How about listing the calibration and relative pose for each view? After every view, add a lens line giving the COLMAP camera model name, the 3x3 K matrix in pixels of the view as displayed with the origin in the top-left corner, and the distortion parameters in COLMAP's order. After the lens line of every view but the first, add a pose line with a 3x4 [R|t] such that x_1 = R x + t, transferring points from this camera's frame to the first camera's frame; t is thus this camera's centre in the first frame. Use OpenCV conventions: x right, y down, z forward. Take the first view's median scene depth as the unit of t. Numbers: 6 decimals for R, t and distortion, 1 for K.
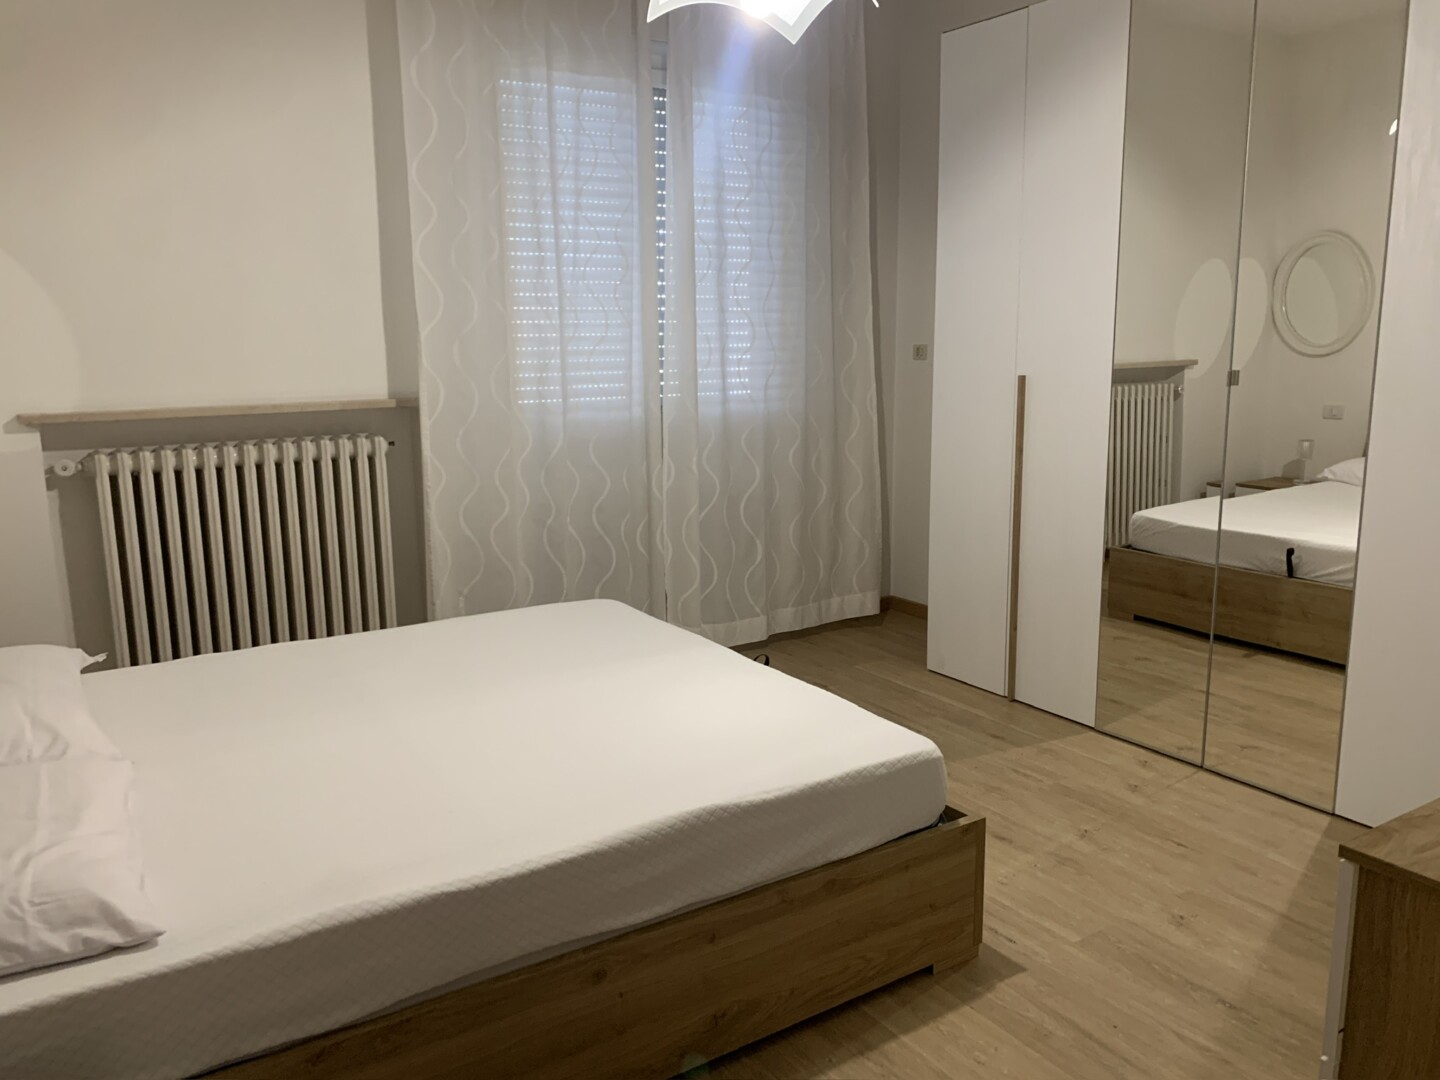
lens RADIAL K [[1129.6, 0, 720.0], [0, 1129.6, 540.0], [0, 0, 1]] dist [0.004134, 0.004729]
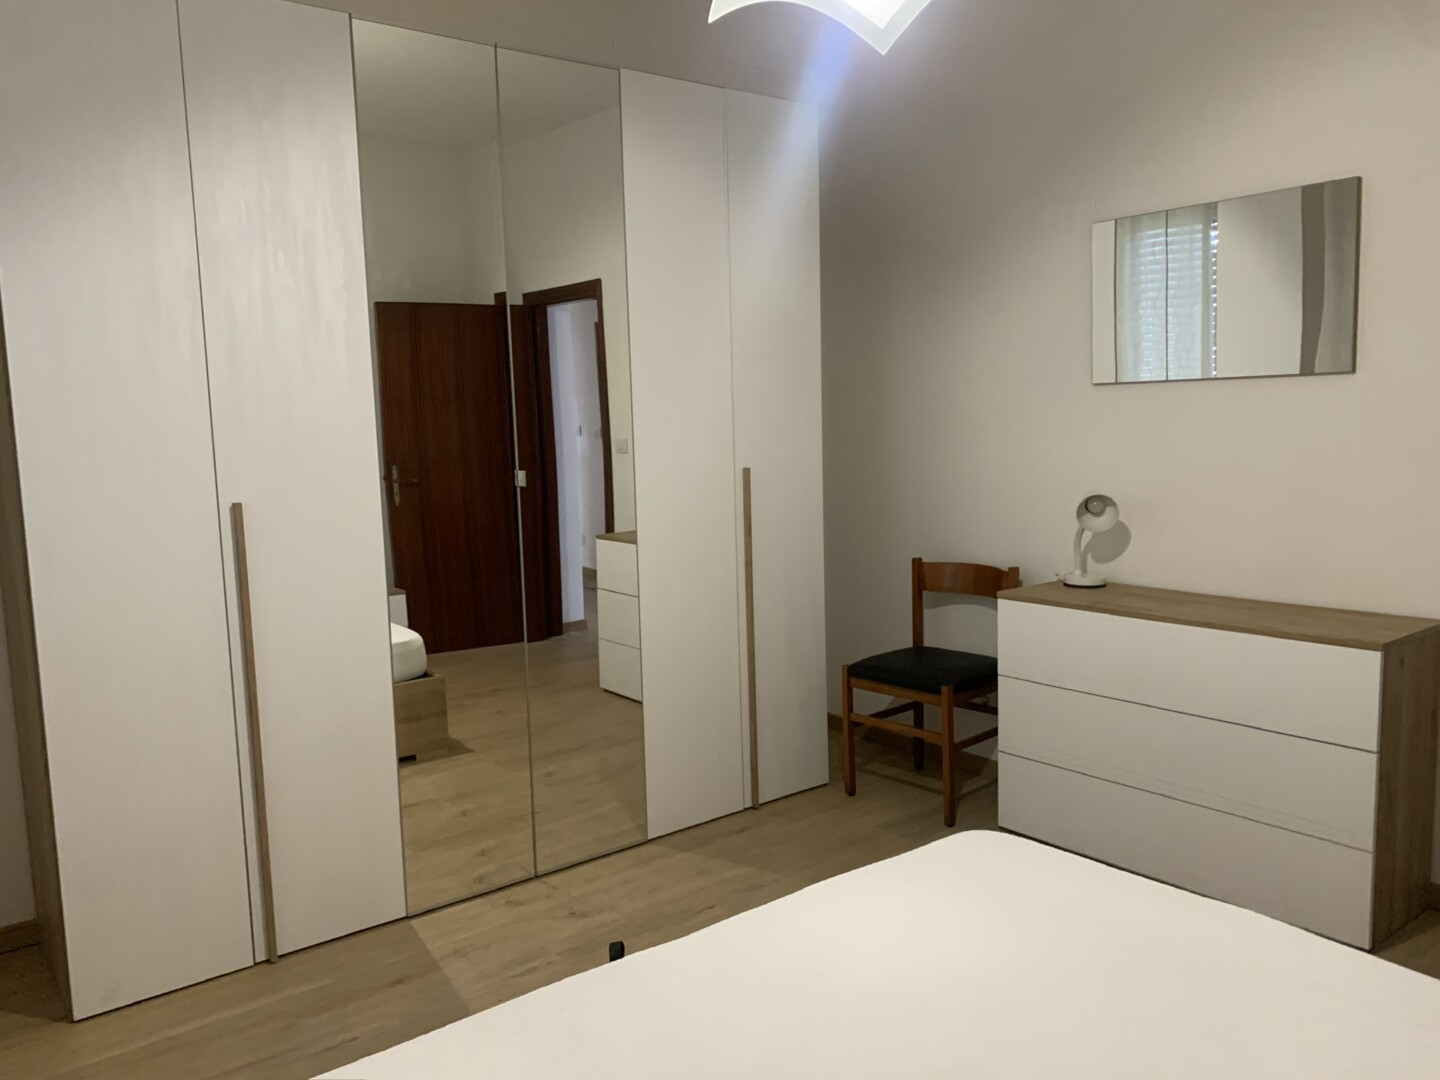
lens RADIAL K [[1129.6, 0, 720.0], [0, 1129.6, 540.0], [0, 0, 1]] dist [0.004134, 0.004729]
pose [[-0.100499, -0.101018, 0.989796, -0.497812], [0.215807, 0.968935, 0.120801, -0.154156], [-0.971250, 0.225746, -0.075577, 0.836269]]
